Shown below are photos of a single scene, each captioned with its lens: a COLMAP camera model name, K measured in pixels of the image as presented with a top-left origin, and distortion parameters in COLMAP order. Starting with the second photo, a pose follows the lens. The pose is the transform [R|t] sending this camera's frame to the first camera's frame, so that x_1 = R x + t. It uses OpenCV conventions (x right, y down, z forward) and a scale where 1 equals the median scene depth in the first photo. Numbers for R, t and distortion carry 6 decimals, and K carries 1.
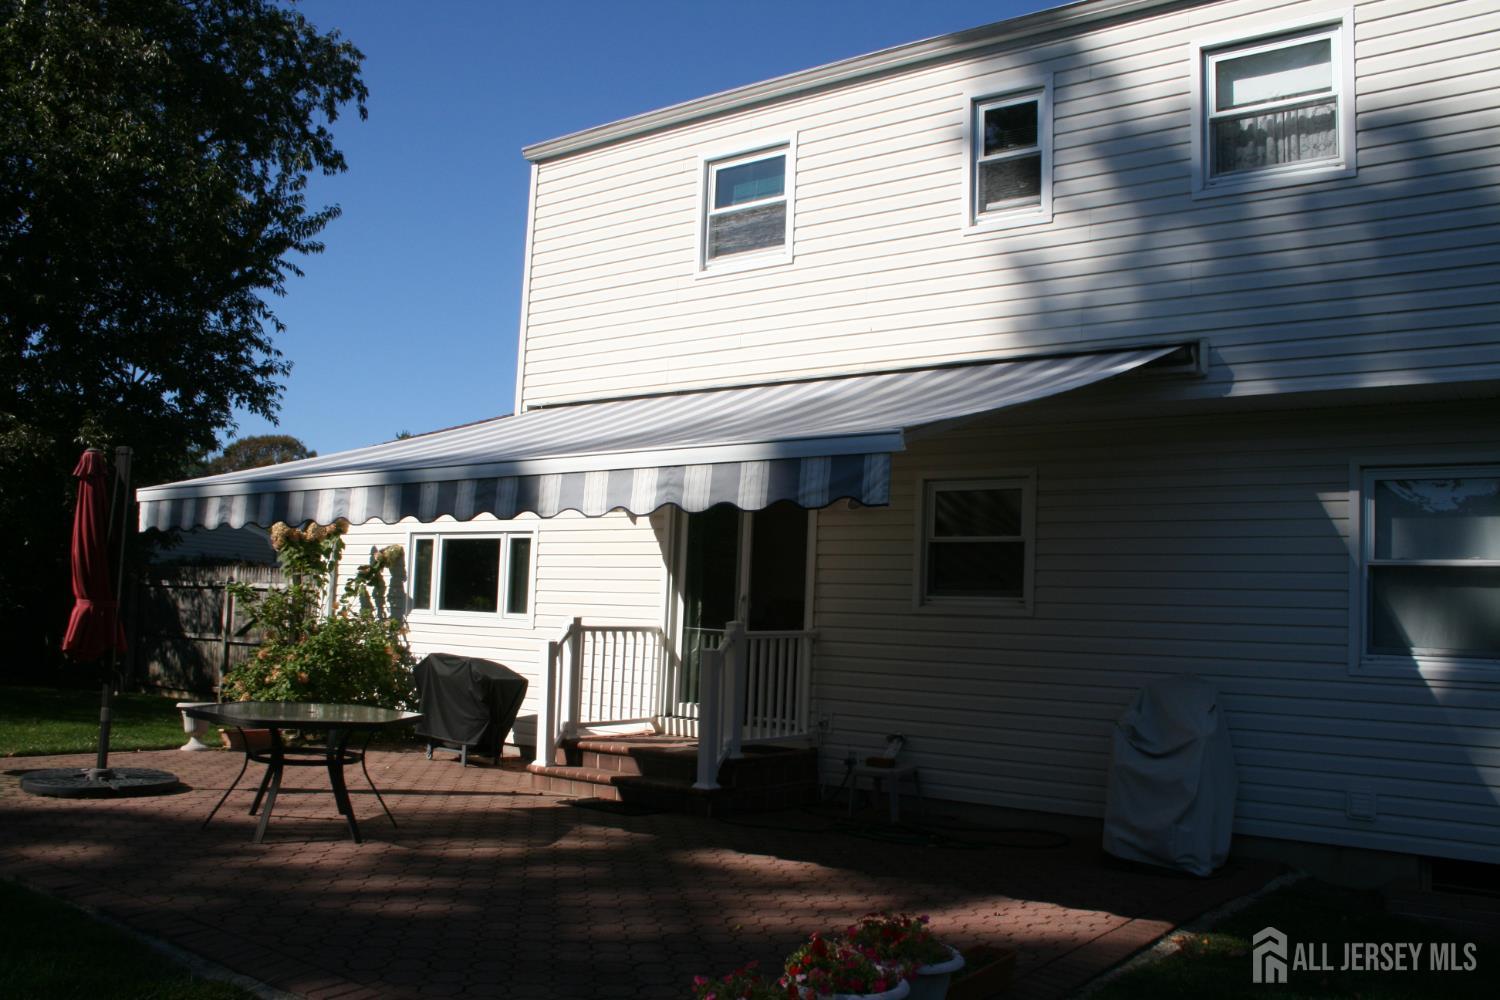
lens RADIAL K [[1246.9, 0, 752.0], [0, 1246.9, 533.1], [0, 0, 1]] dist [-0.162701, 0.133485]
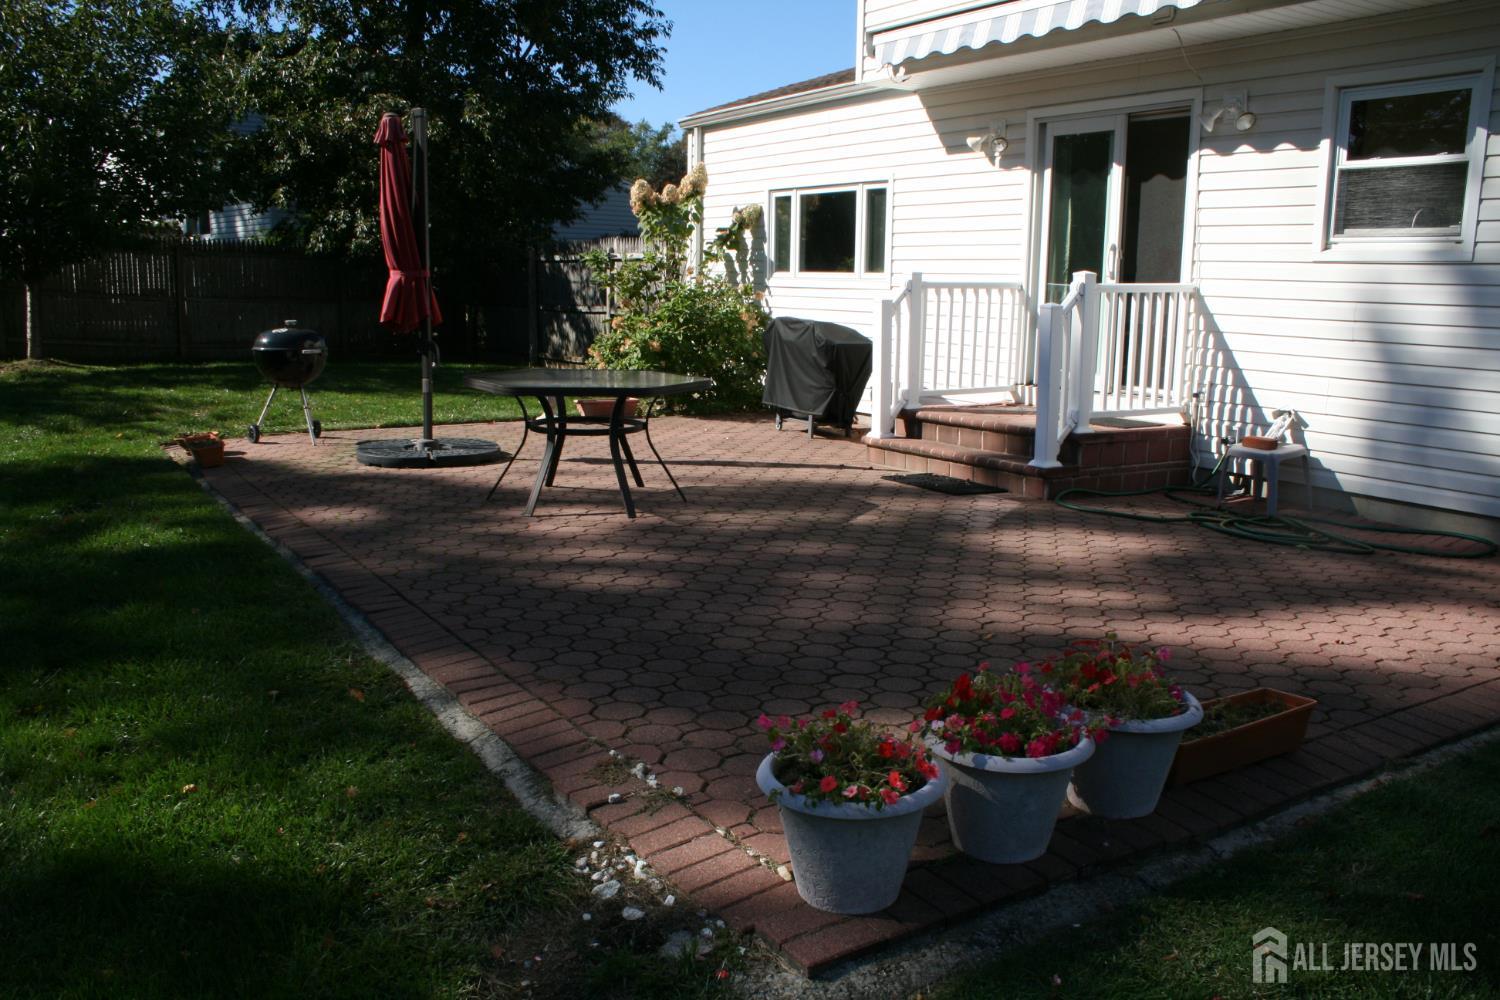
lens RADIAL K [[1246.9, 0, 752.0], [0, 1246.9, 533.1], [0, 0, 1]] dist [-0.162701, 0.133485]
pose [[0.932137, 0.047330, -0.359000, 0.069238], [0.047162, 0.967107, 0.249959, 0.020297], [0.359022, -0.249927, 0.899244, 0.110024]]
